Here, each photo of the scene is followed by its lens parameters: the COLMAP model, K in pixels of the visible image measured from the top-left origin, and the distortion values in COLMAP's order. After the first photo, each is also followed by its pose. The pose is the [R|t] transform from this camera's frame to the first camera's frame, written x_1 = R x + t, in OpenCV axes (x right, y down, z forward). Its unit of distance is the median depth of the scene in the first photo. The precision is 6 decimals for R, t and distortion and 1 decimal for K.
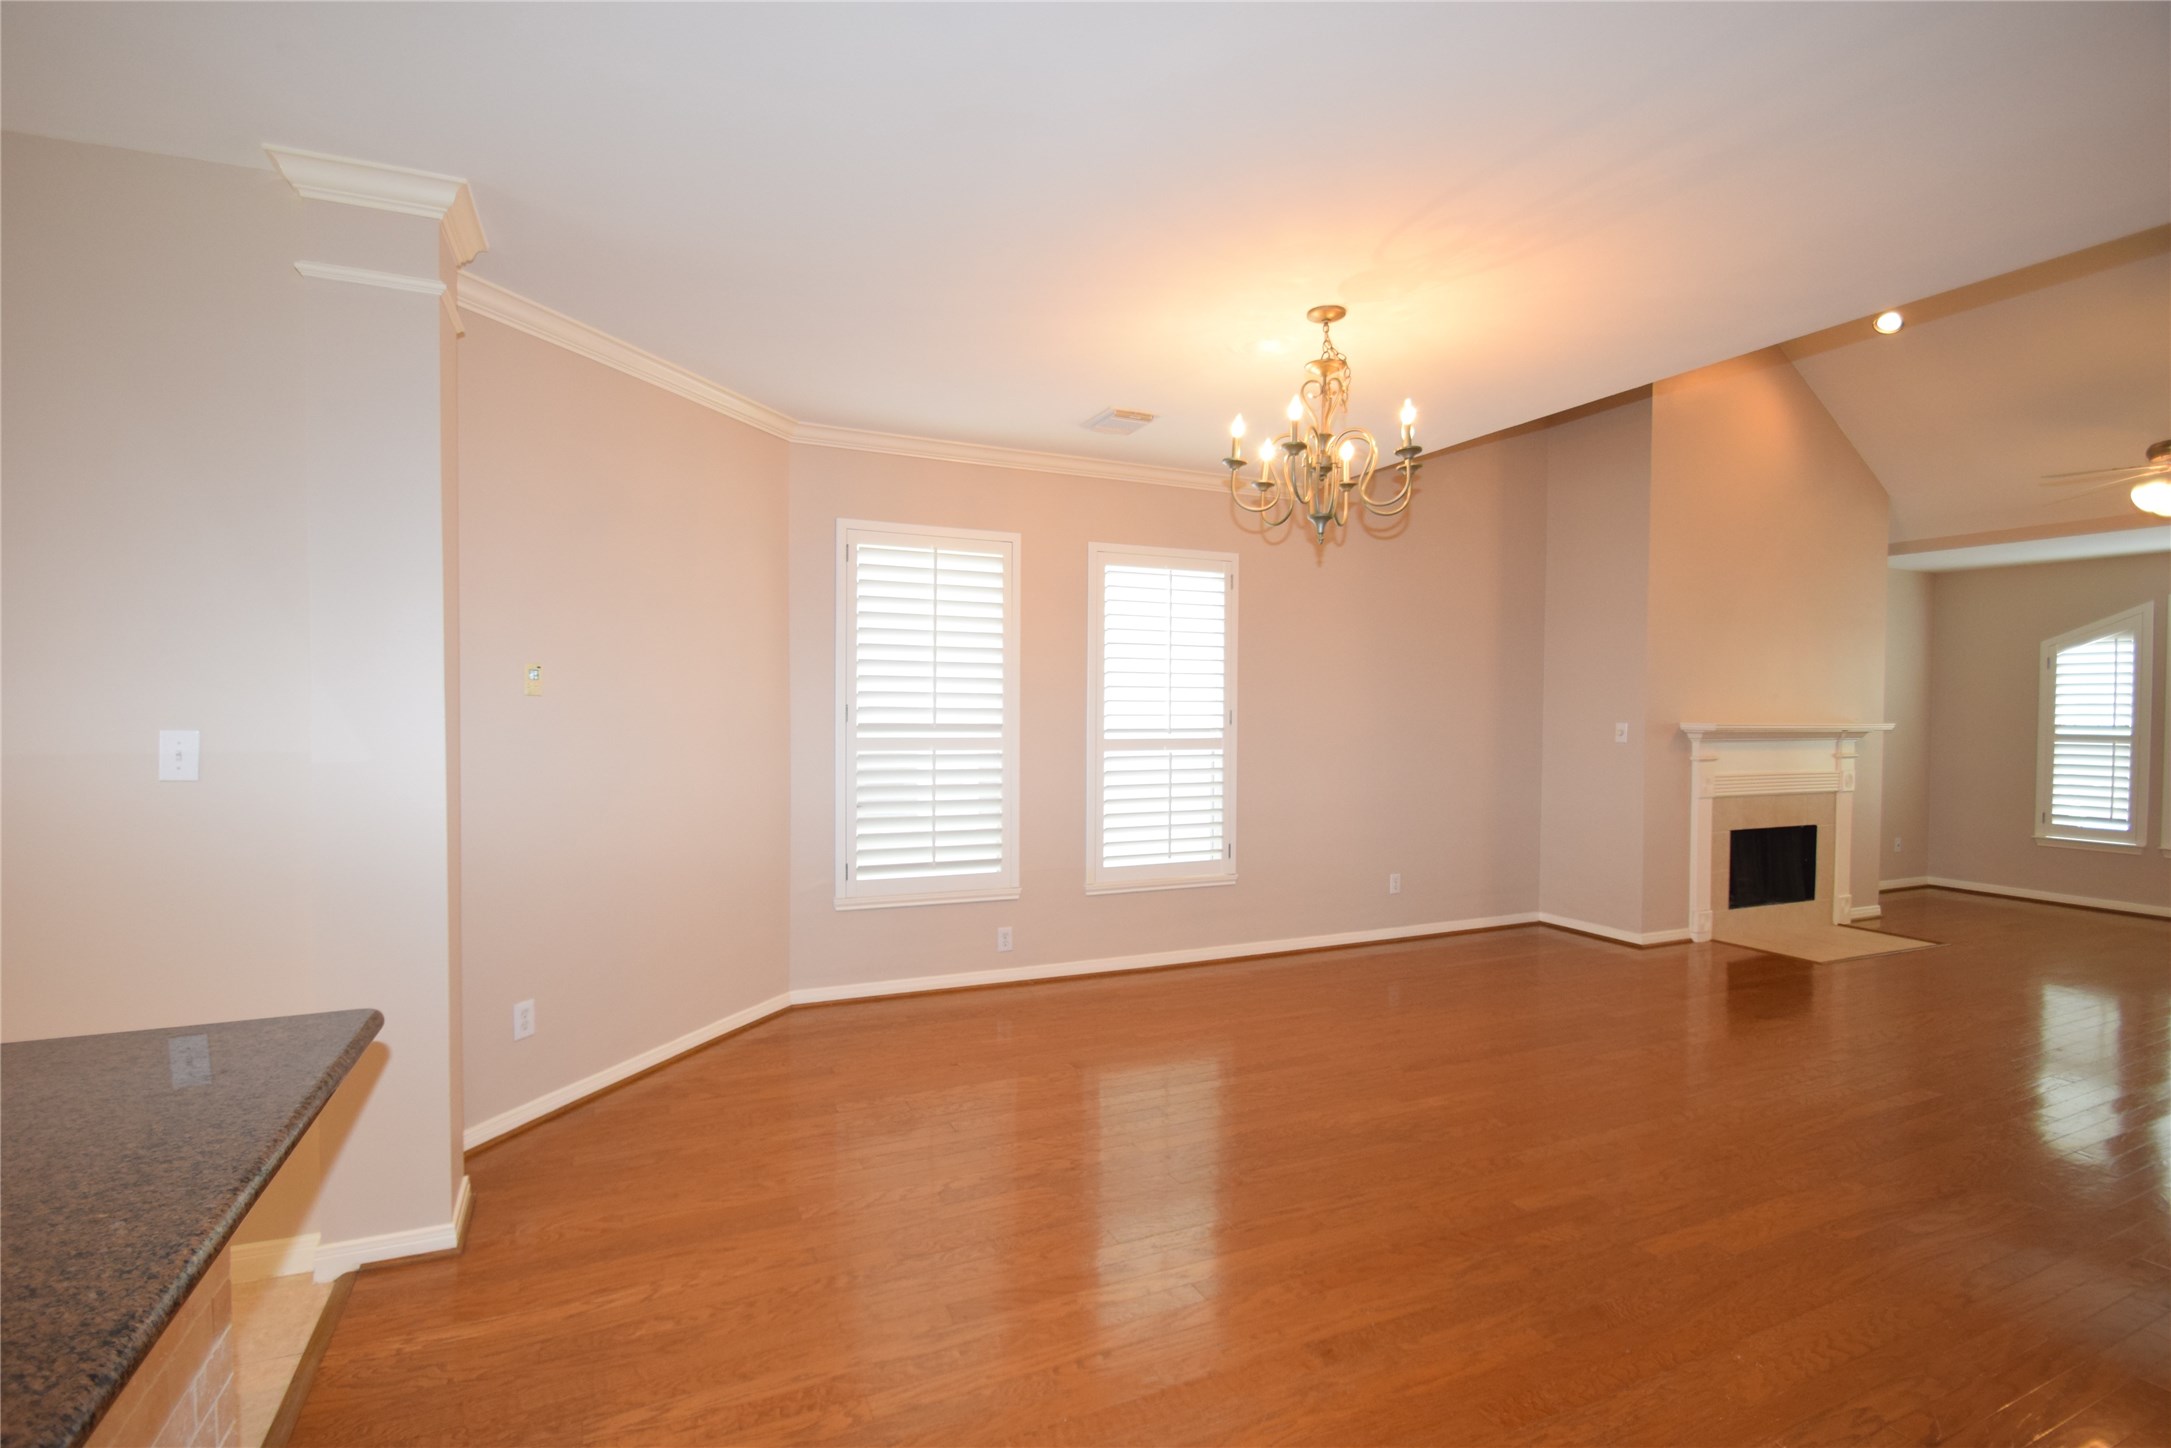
lens RADIAL K [[999.2, 0, 1061.0], [0, 999.2, 730.2], [0, 0, 1]] dist [0.003147, -0.013145]
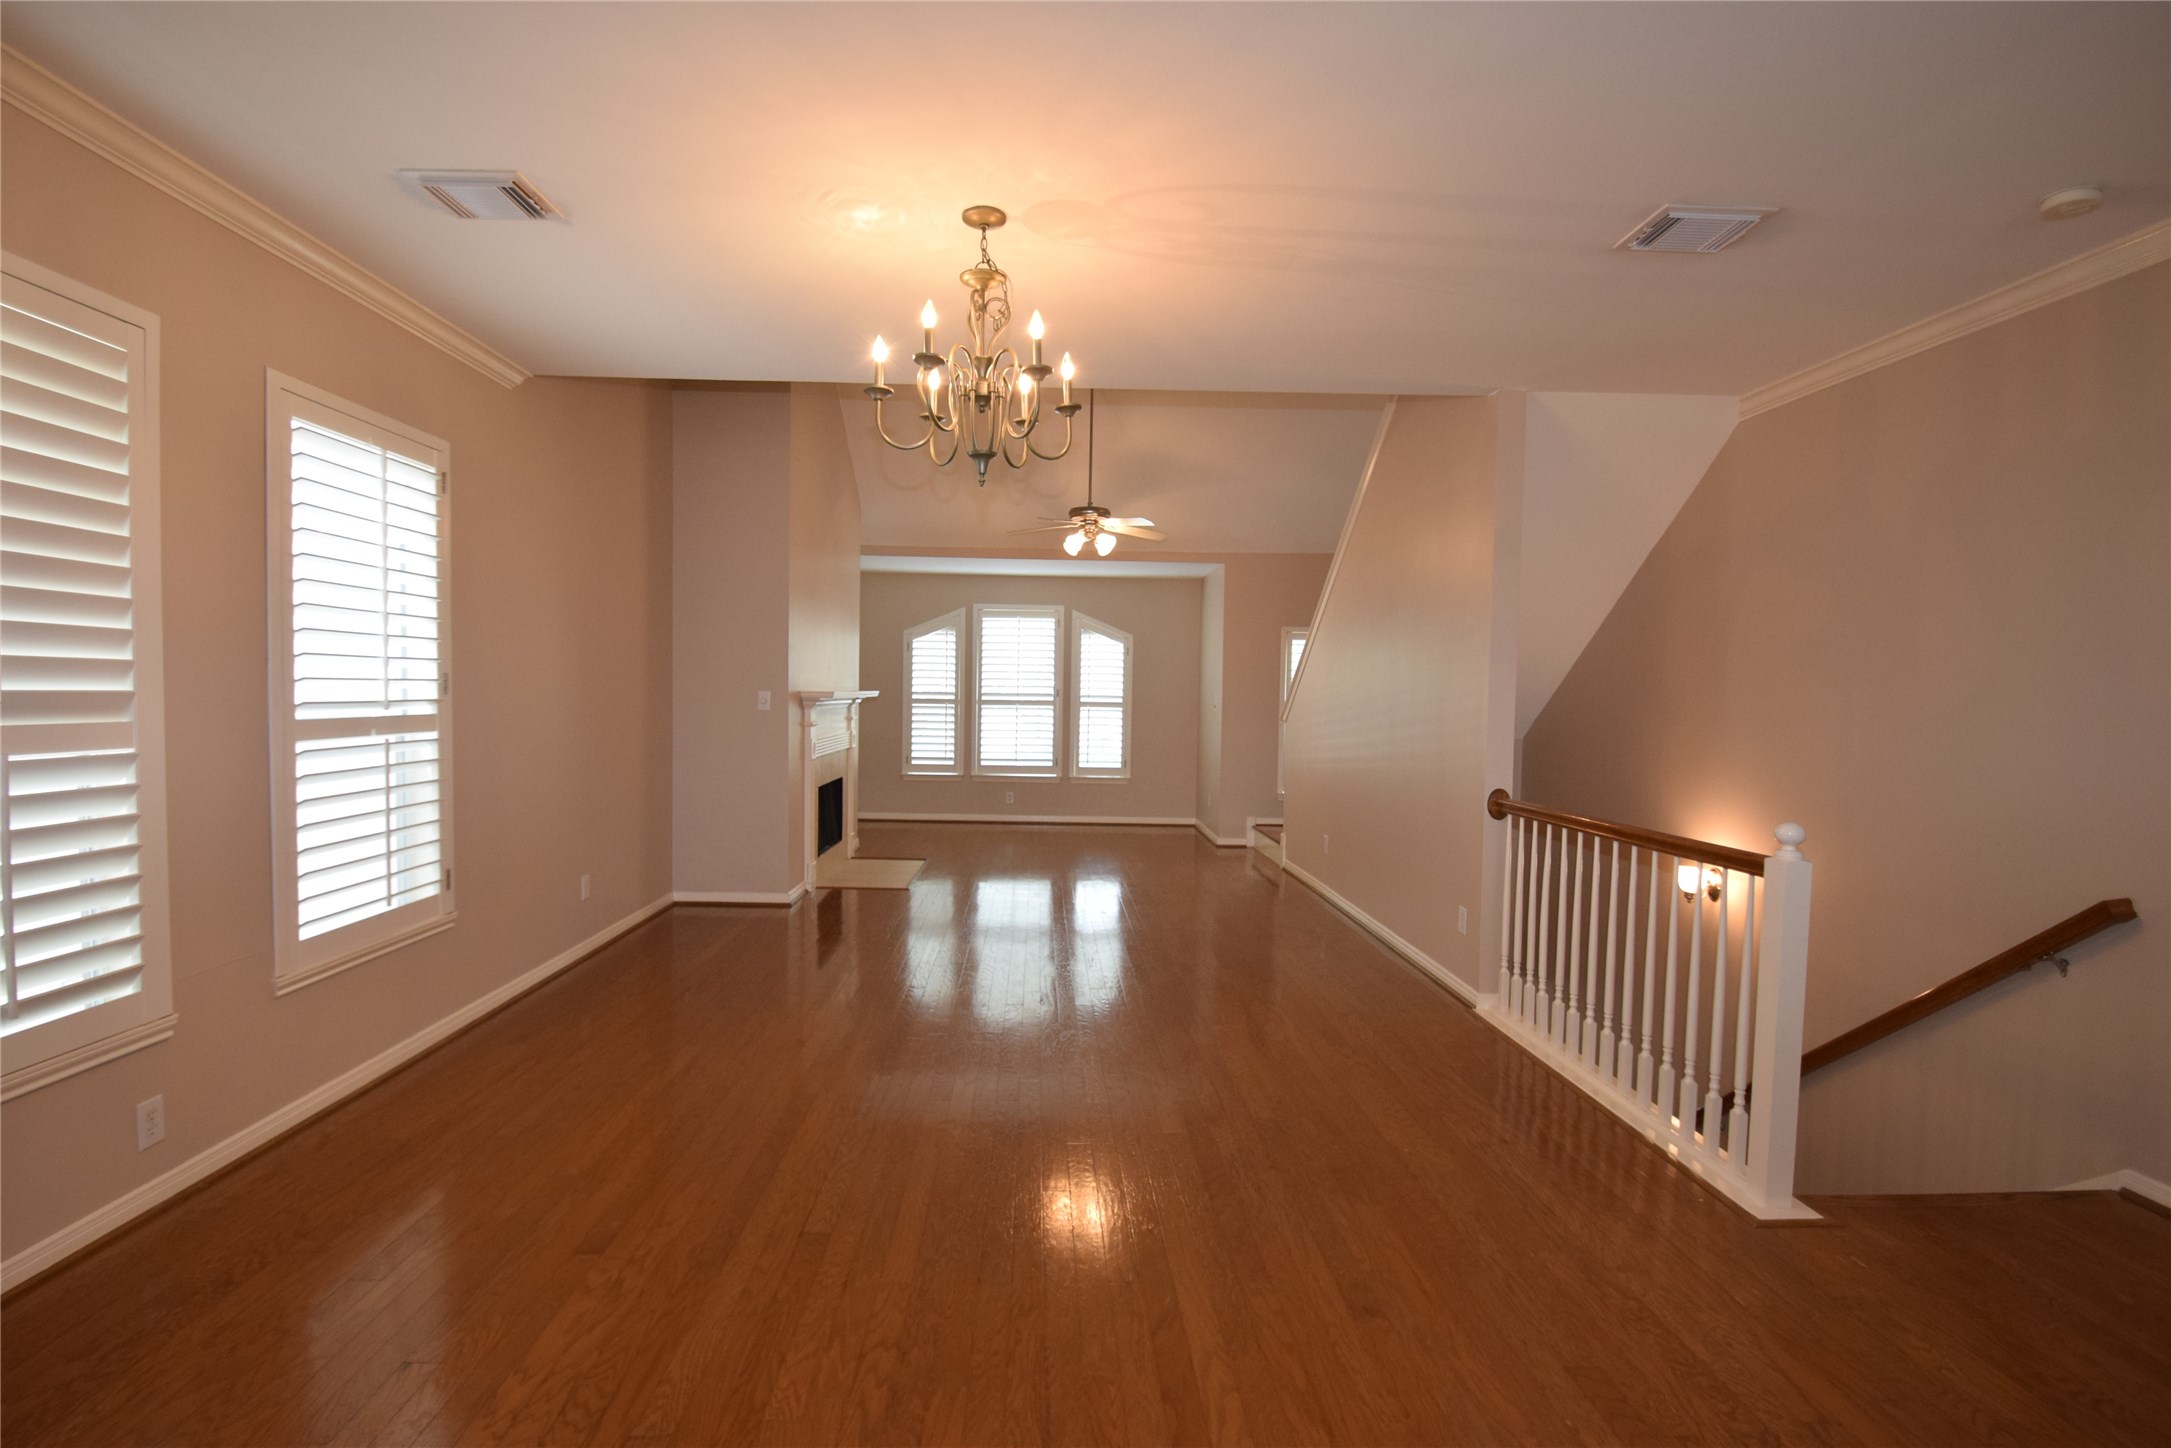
lens RADIAL K [[1023.1, 0, 1051.4], [0, 1023.1, 733.5], [0, 0, 1]] dist [-0.001453, -0.000519]
pose [[0.392186, -0.038329, 0.919087, -0.284082], [0.004122, 0.999195, 0.039911, -0.004495], [-0.919877, -0.011865, 0.392028, 0.316573]]
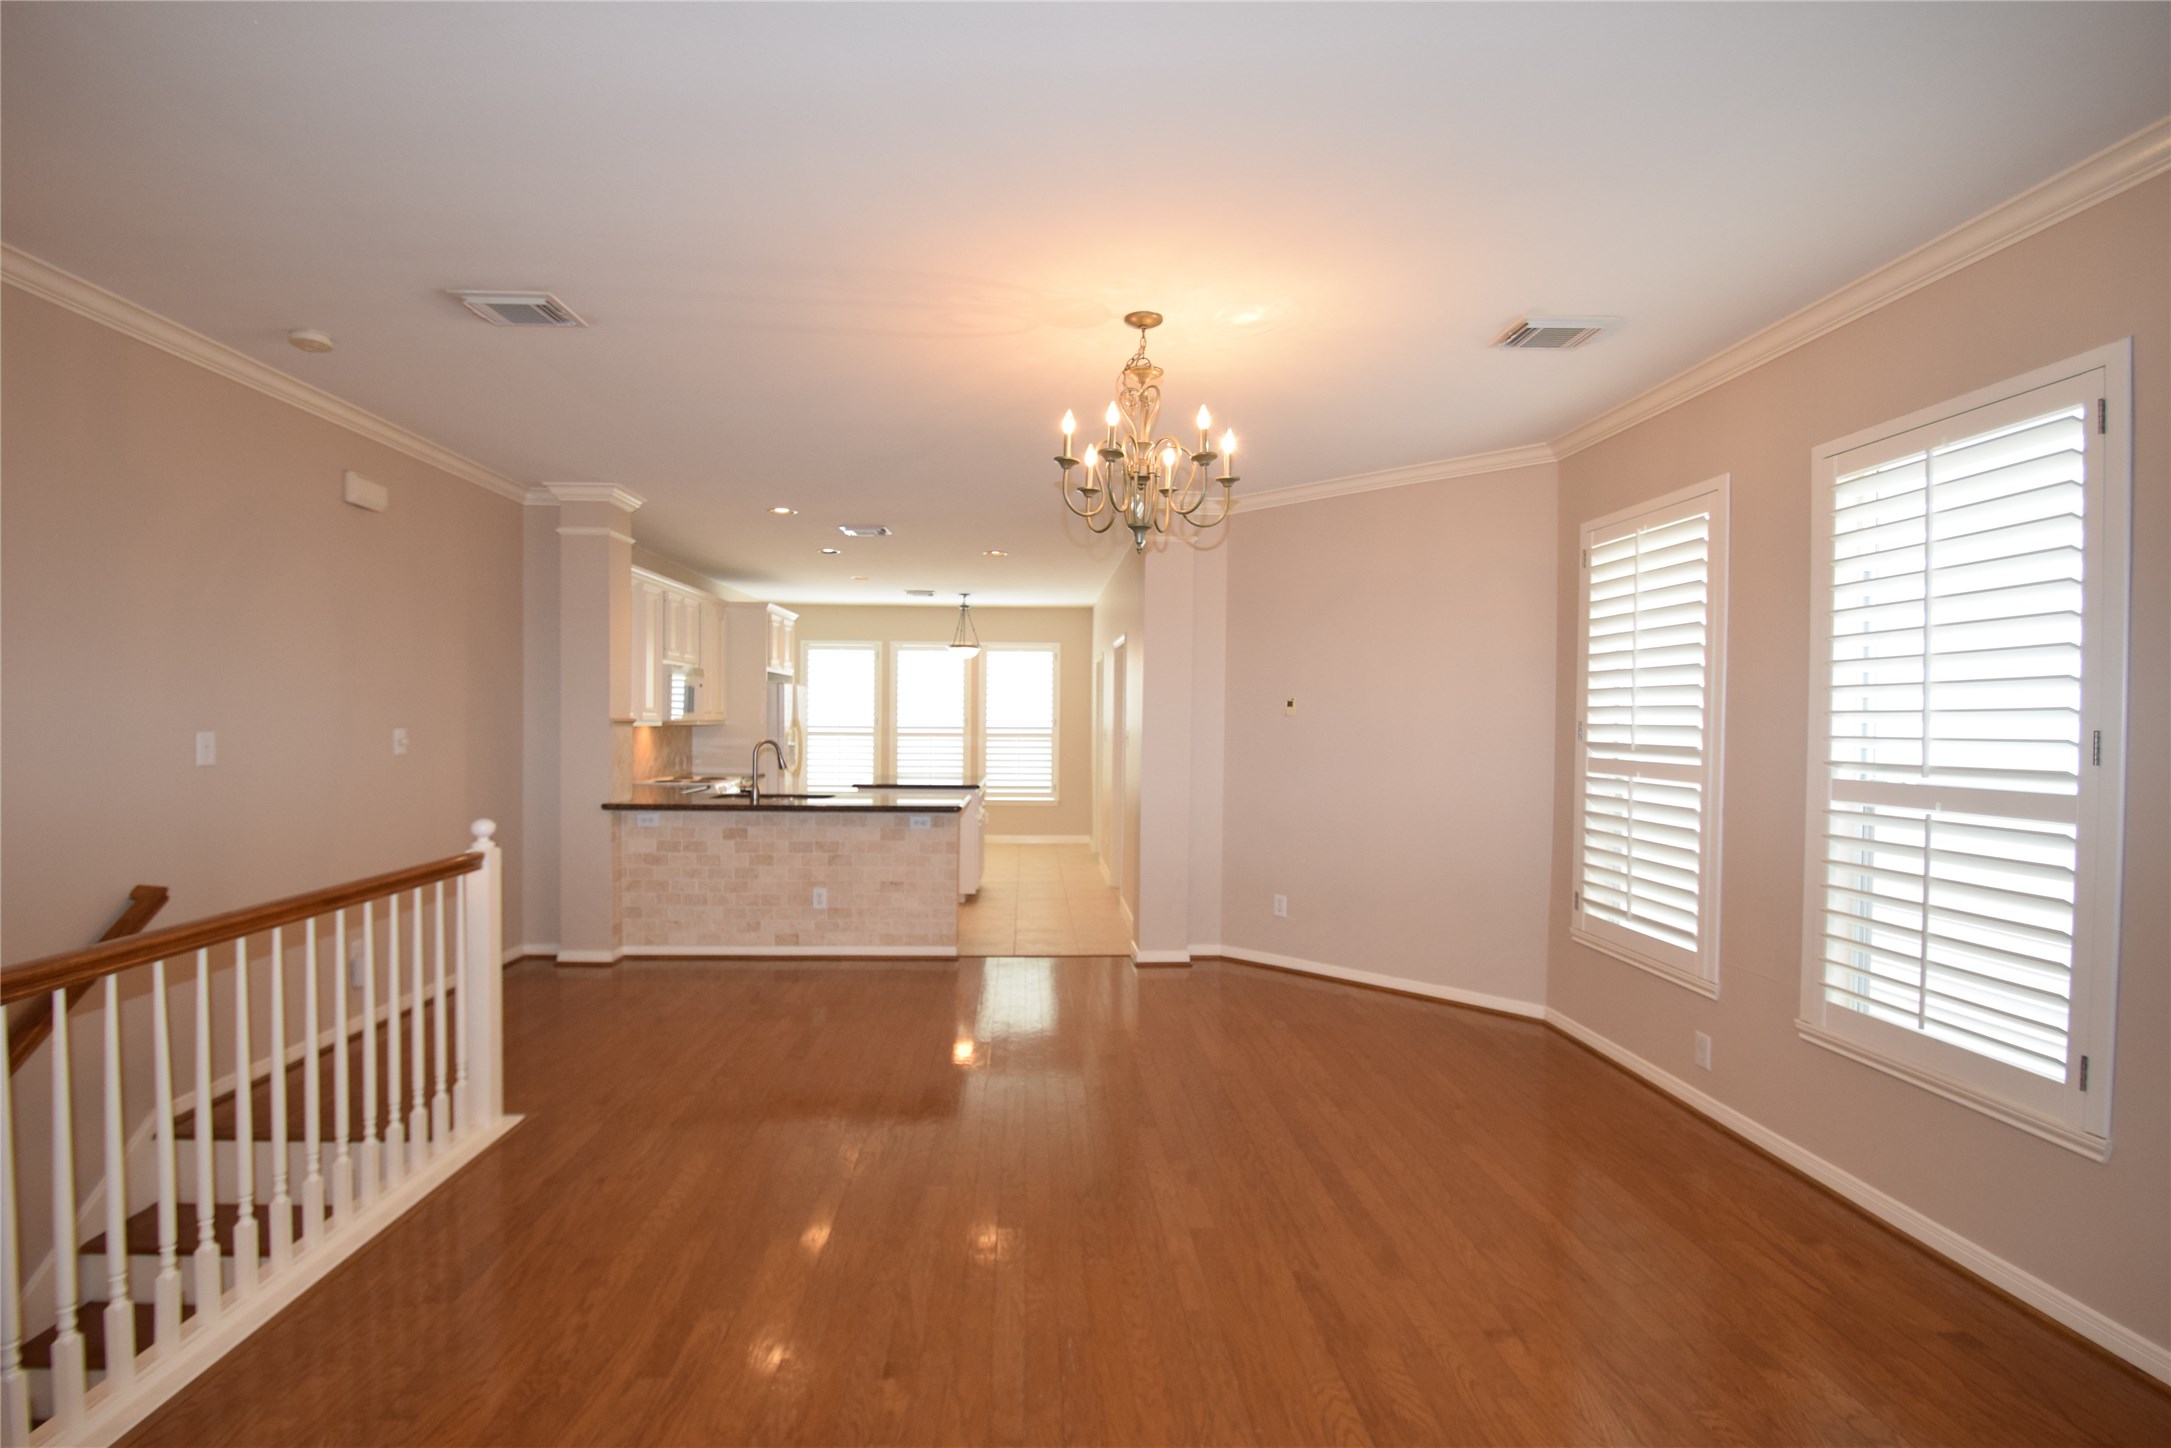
lens RADIAL K [[999.2, 0, 1061.0], [0, 999.2, 730.2], [0, 0, 1]] dist [0.003147, -0.013145]
pose [[-0.363577, 0.004042, -0.931555, 0.643078], [-0.028075, 0.999489, 0.015294, -0.013507], [0.931141, 0.031714, -0.363278, 0.686665]]
